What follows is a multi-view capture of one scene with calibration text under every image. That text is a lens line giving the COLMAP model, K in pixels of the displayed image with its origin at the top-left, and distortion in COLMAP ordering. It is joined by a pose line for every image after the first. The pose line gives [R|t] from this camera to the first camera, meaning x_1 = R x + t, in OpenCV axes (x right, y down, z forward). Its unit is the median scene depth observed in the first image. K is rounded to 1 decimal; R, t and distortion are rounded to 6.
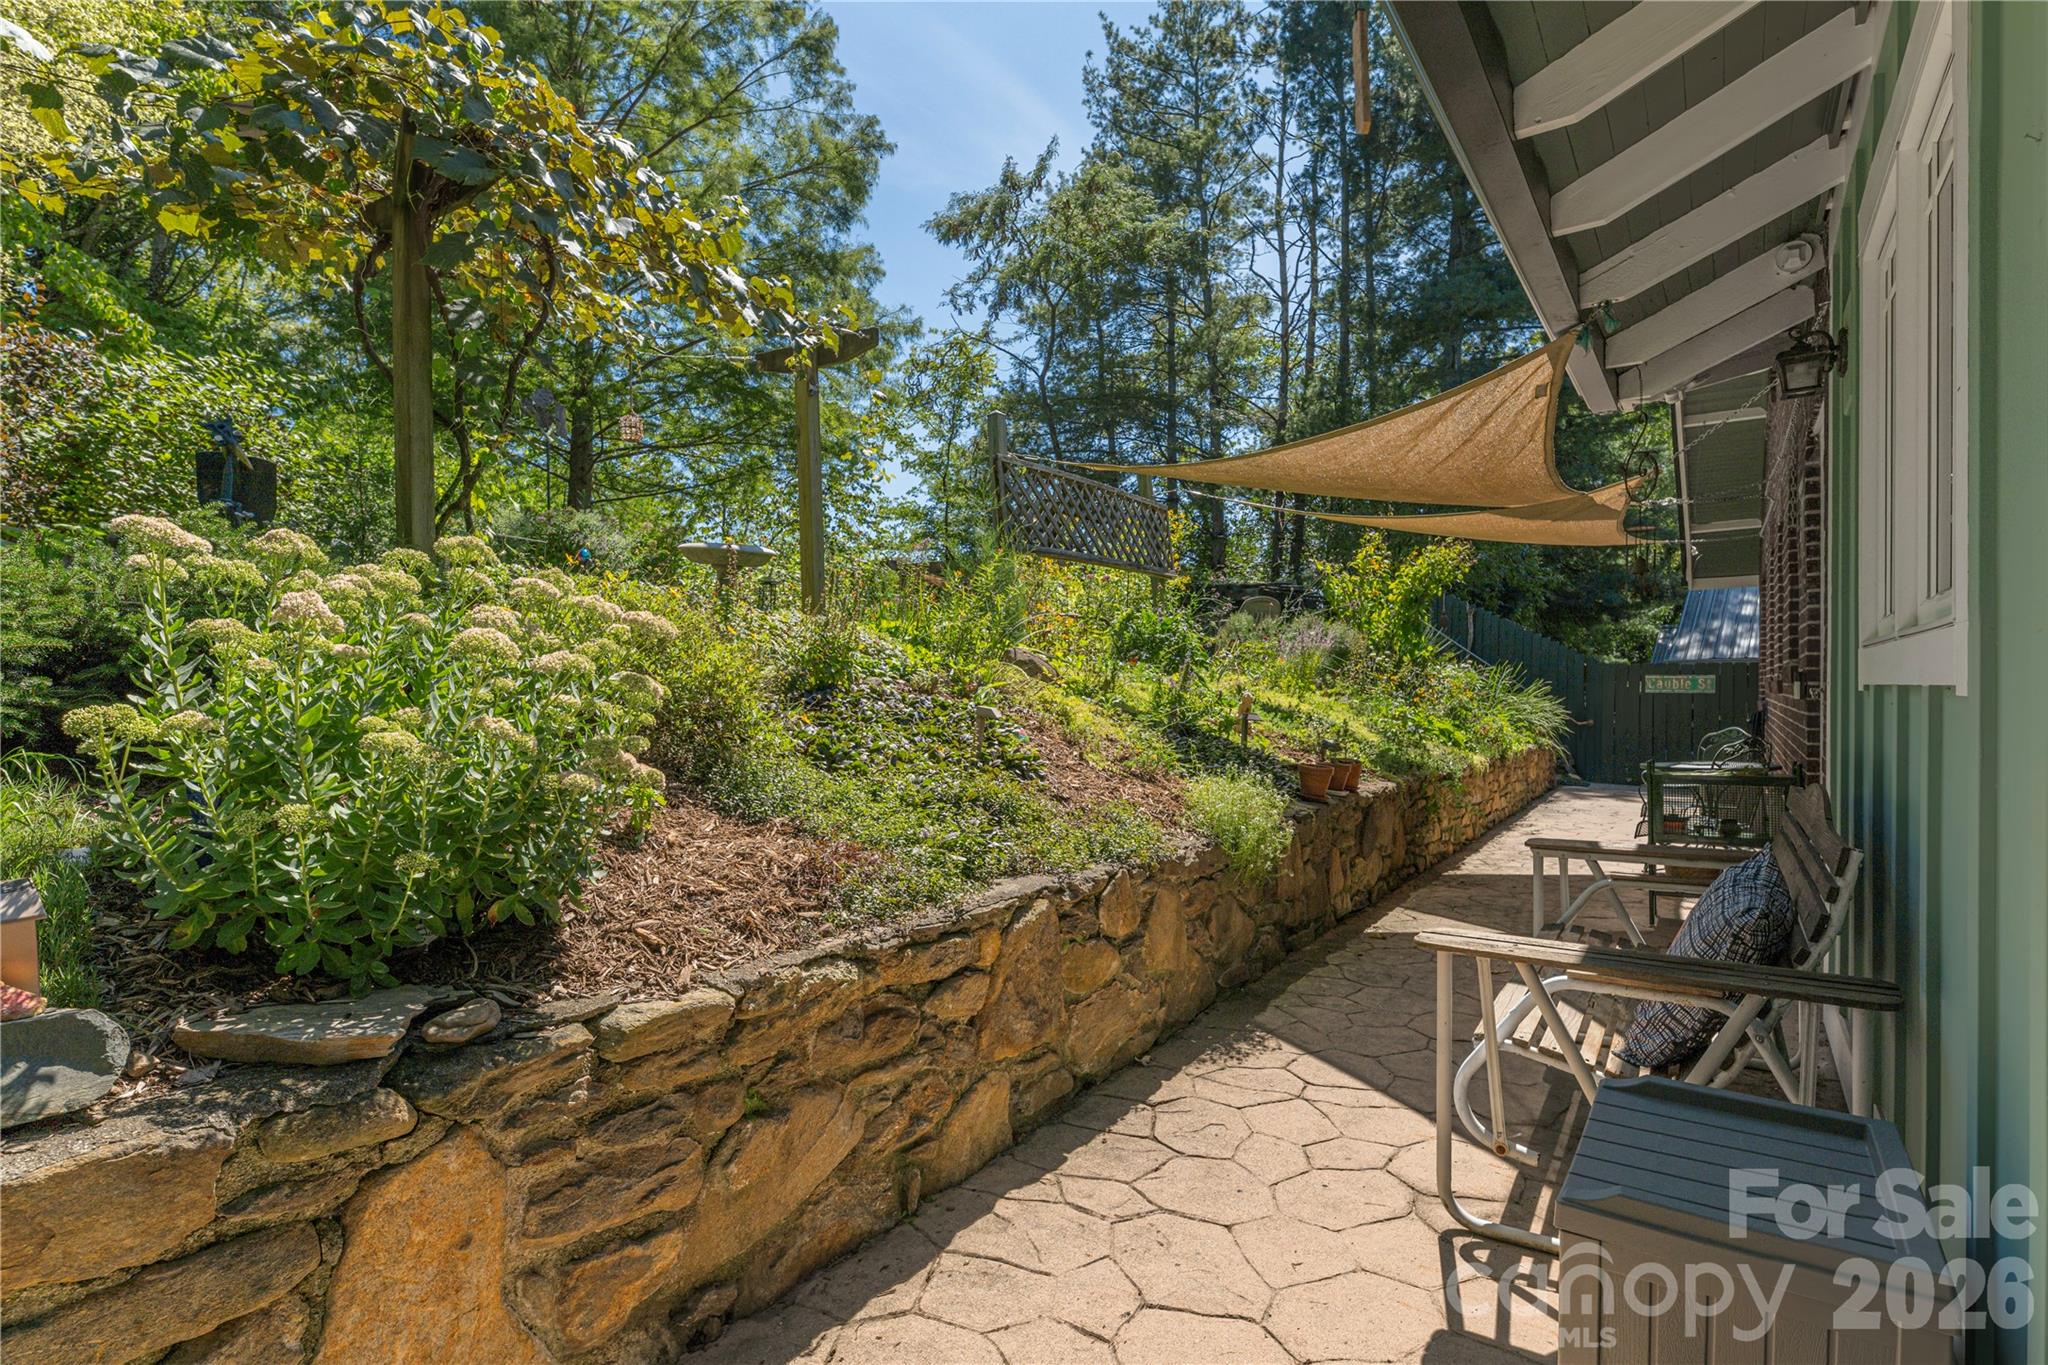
lens RADIAL K [[1052.3, 0, 1024.6], [0, 1052.3, 685.5], [0, 0, 1]] dist [-0.000374, -0.000035]
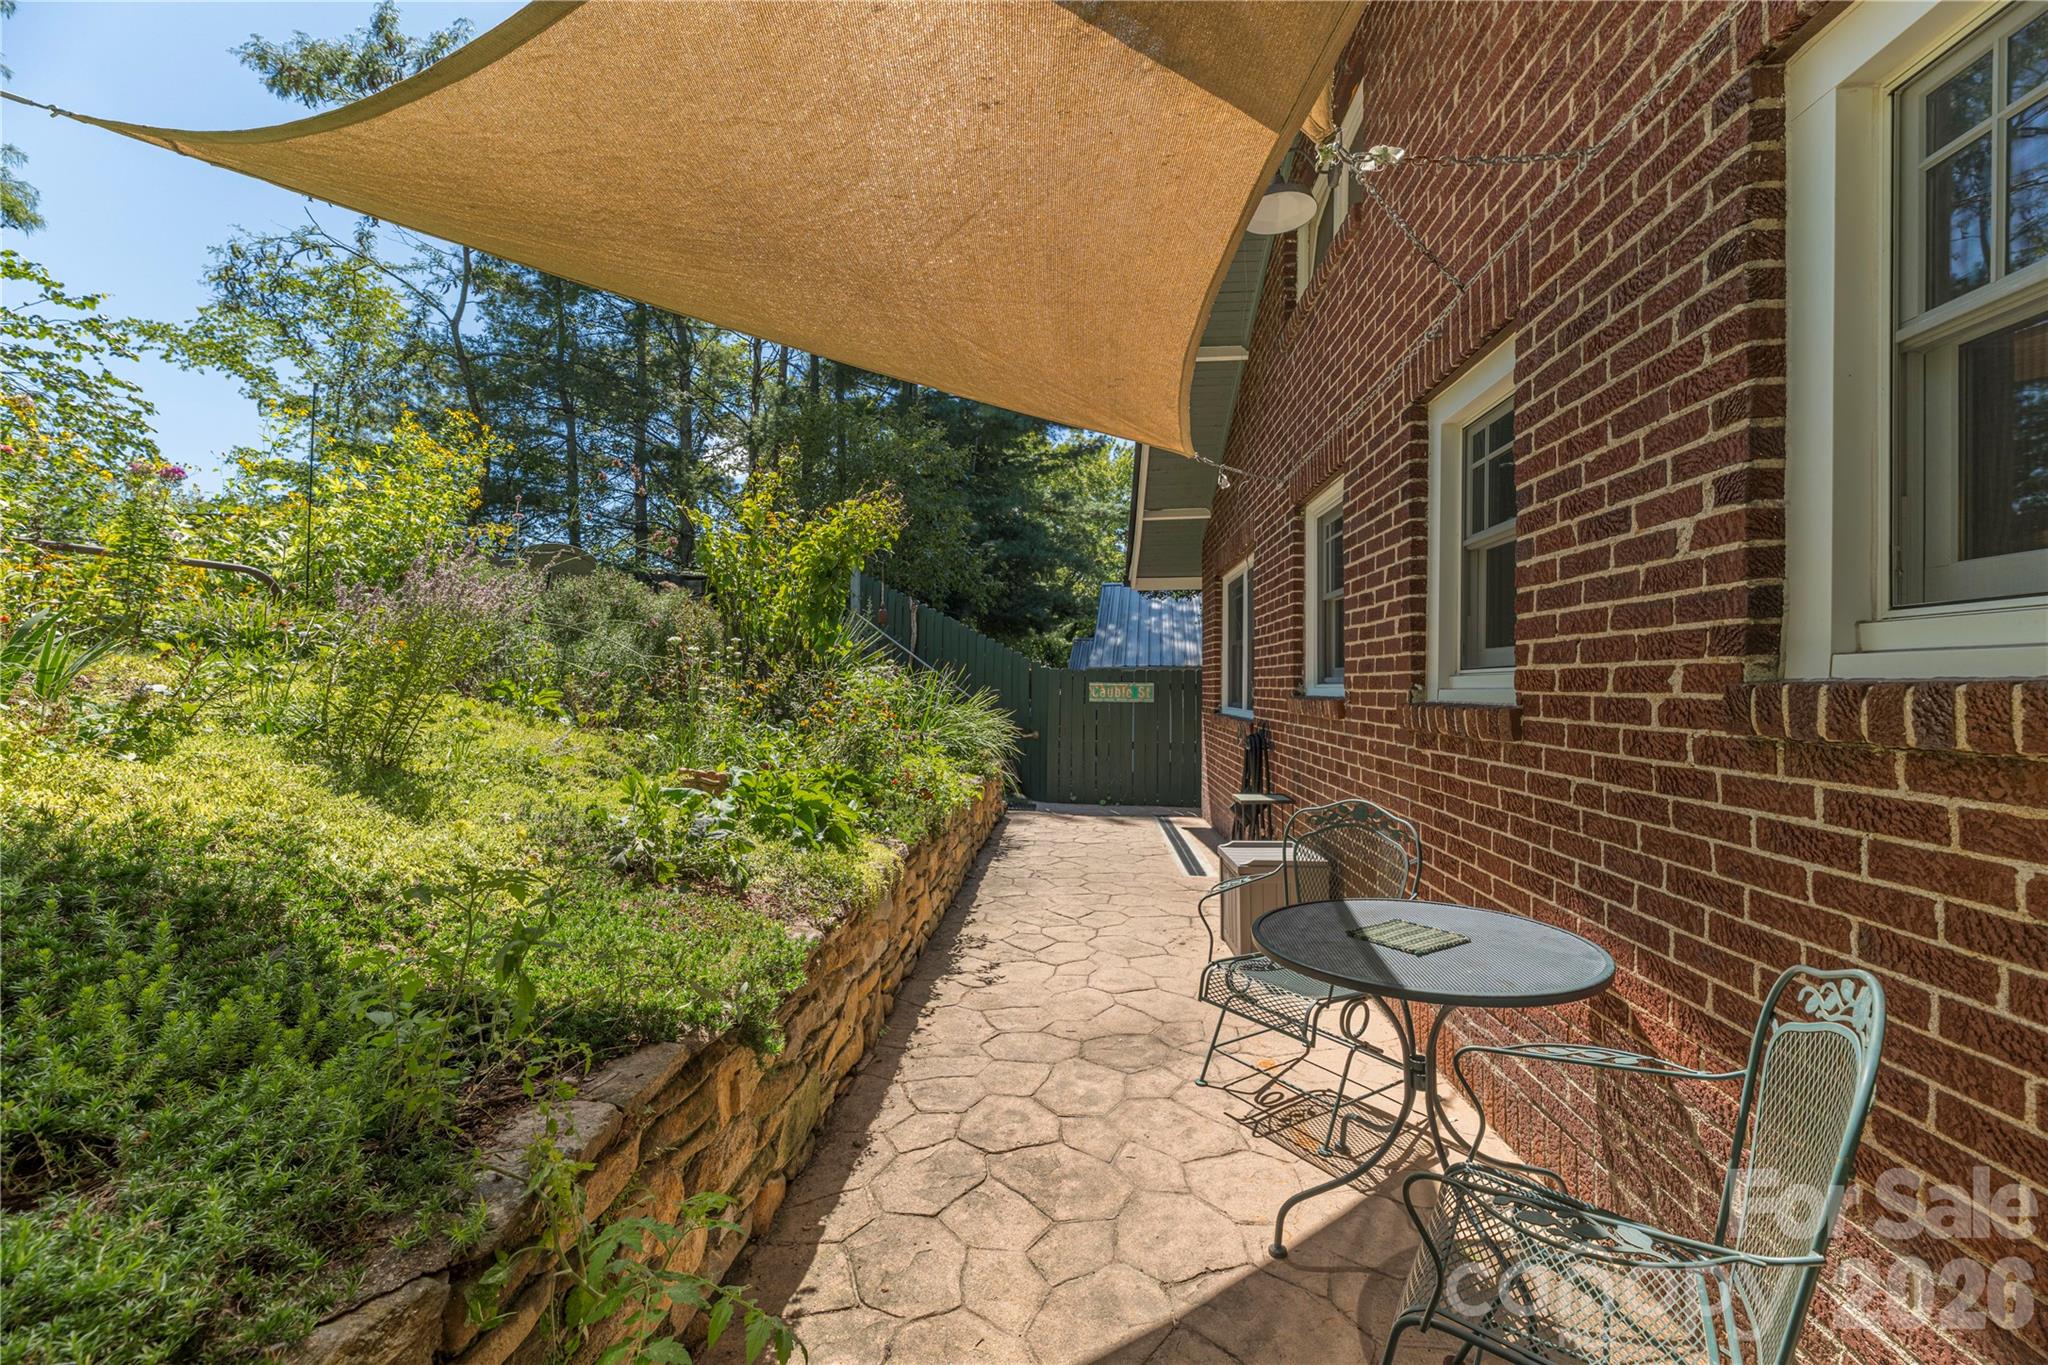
lens RADIAL K [[826.2, 0, 1028.9], [0, 826.2, 668.8], [0, 0, 1]] dist [0.001162, 0.000166]
pose [[0.868673, 0.016099, 0.495125, 0.195791], [-0.006462, 0.999755, -0.021170, -0.006156], [-0.495345, 0.015191, 0.868564, 0.415285]]
